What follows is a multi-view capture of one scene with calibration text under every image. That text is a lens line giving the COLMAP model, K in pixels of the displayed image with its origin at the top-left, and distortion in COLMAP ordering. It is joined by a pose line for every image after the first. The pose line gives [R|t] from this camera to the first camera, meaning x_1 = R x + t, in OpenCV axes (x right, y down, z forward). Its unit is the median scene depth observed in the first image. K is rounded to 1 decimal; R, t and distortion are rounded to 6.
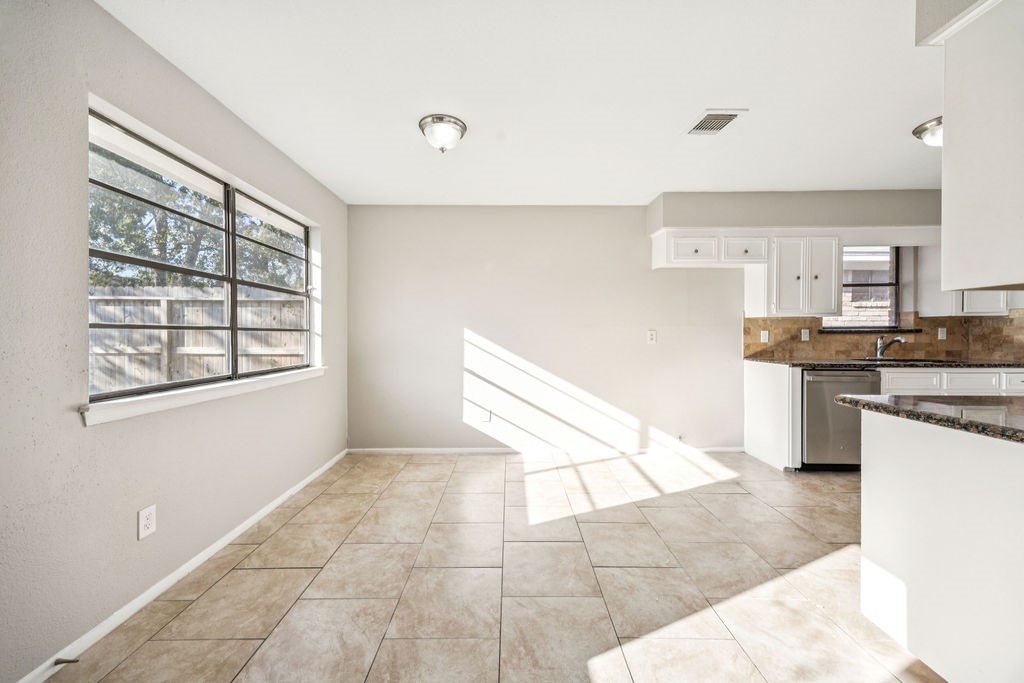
lens RADIAL K [[400.3, 0, 506.4], [0, 400.3, 338.6], [0, 0, 1]] dist [-0.001330, 0.000292]
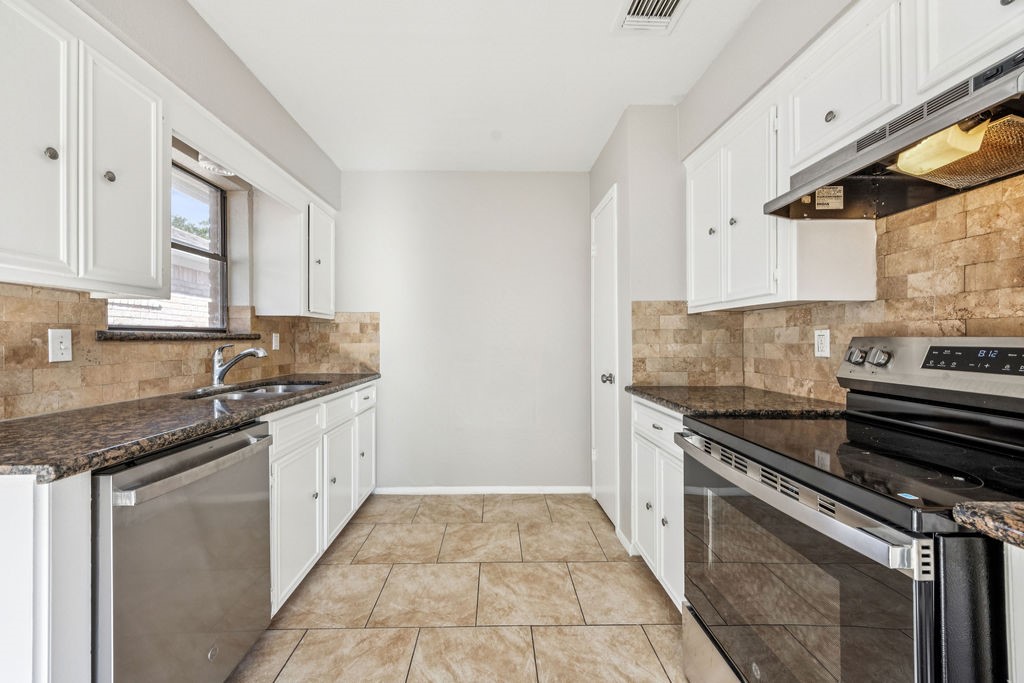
lens RADIAL K [[400.3, 0, 502.1], [0, 400.3, 340.7], [0, 0, 1]] dist [-0.001330, 0.000292]
pose [[0.004562, 0.001559, 0.999988, 0.398400], [0.013232, 0.999911, -0.001620, -0.007365], [-0.999902, 0.013240, 0.004541, 0.610590]]
